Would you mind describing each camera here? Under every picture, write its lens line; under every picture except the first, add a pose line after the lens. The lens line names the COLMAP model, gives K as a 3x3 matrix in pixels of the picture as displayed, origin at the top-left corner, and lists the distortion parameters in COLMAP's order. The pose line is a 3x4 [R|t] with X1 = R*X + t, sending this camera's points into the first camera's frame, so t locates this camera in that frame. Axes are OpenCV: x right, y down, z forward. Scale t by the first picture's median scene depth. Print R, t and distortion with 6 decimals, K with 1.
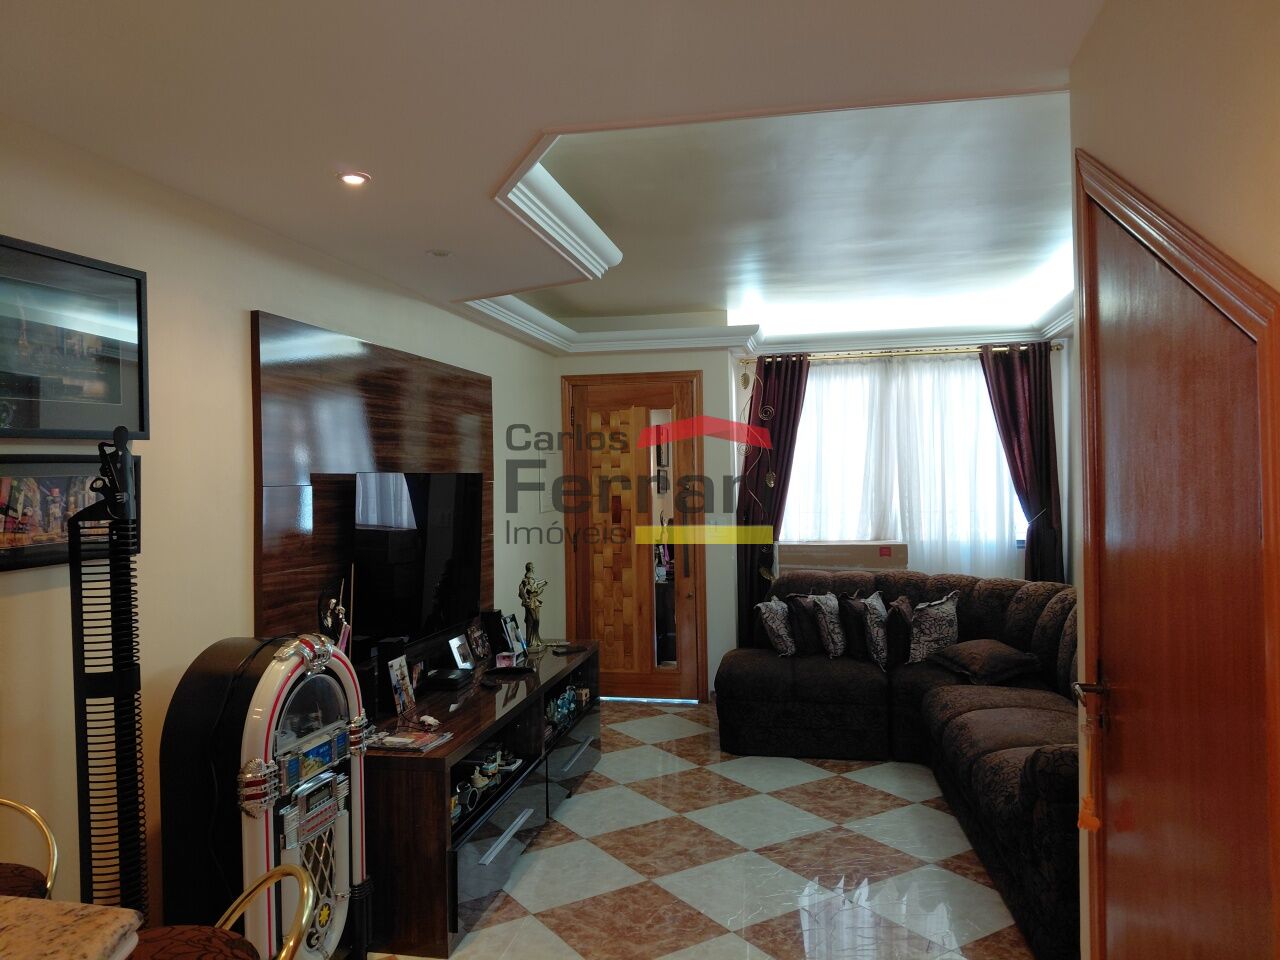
lens RADIAL K [[942.5, 0, 643.1], [0, 942.5, 474.9], [0, 0, 1]] dist [0.079273, -0.132859]
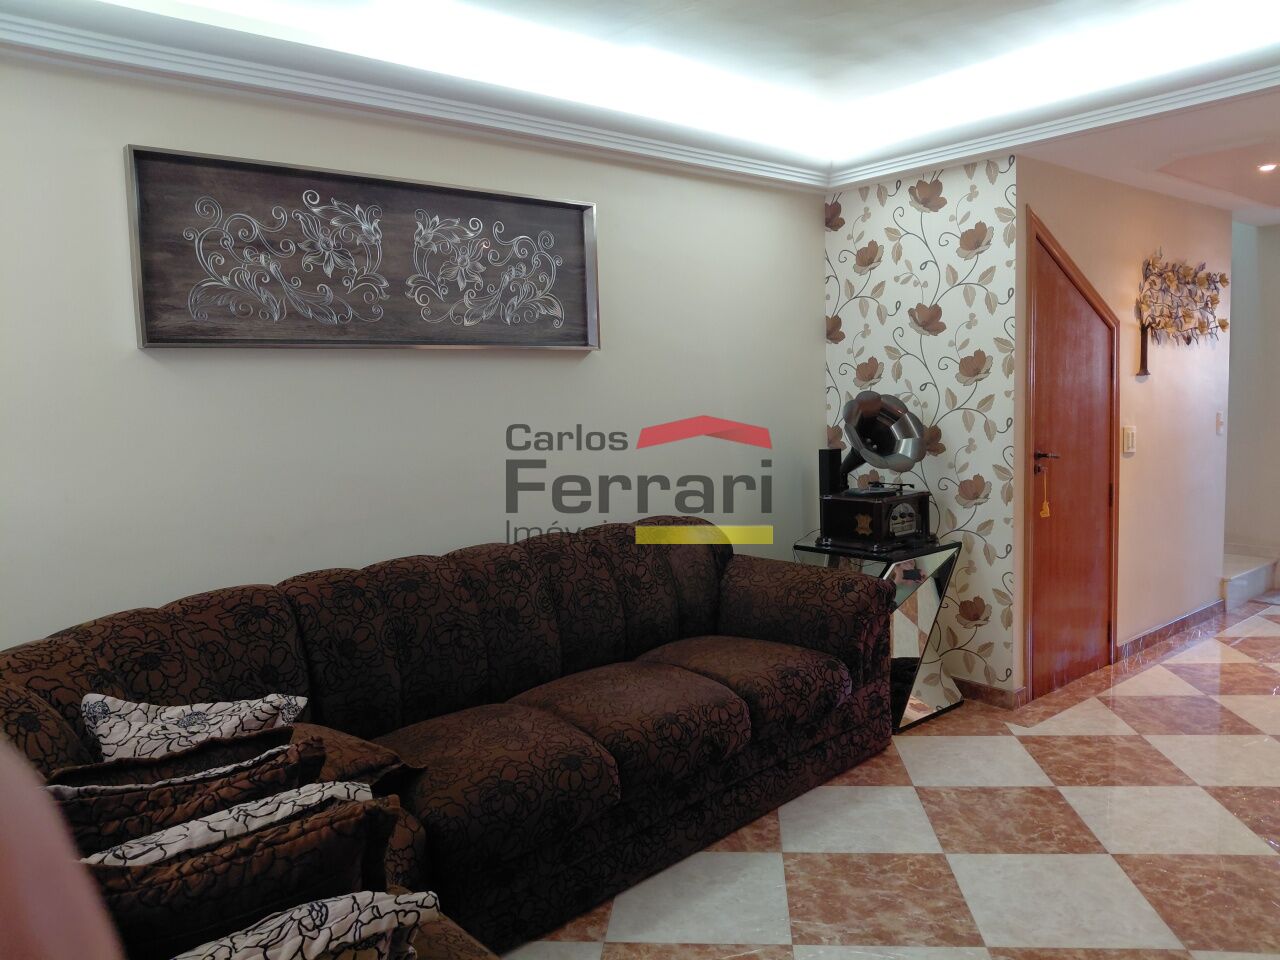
lens RADIAL K [[942.5, 0, 643.1], [0, 942.5, 474.9], [0, 0, 1]] dist [0.079273, -0.132859]
pose [[-0.780098, -0.013798, 0.625505, -0.106381], [0.046090, 0.995773, 0.079447, 0.021592], [-0.623957, 0.090806, -0.776165, 1.691606]]
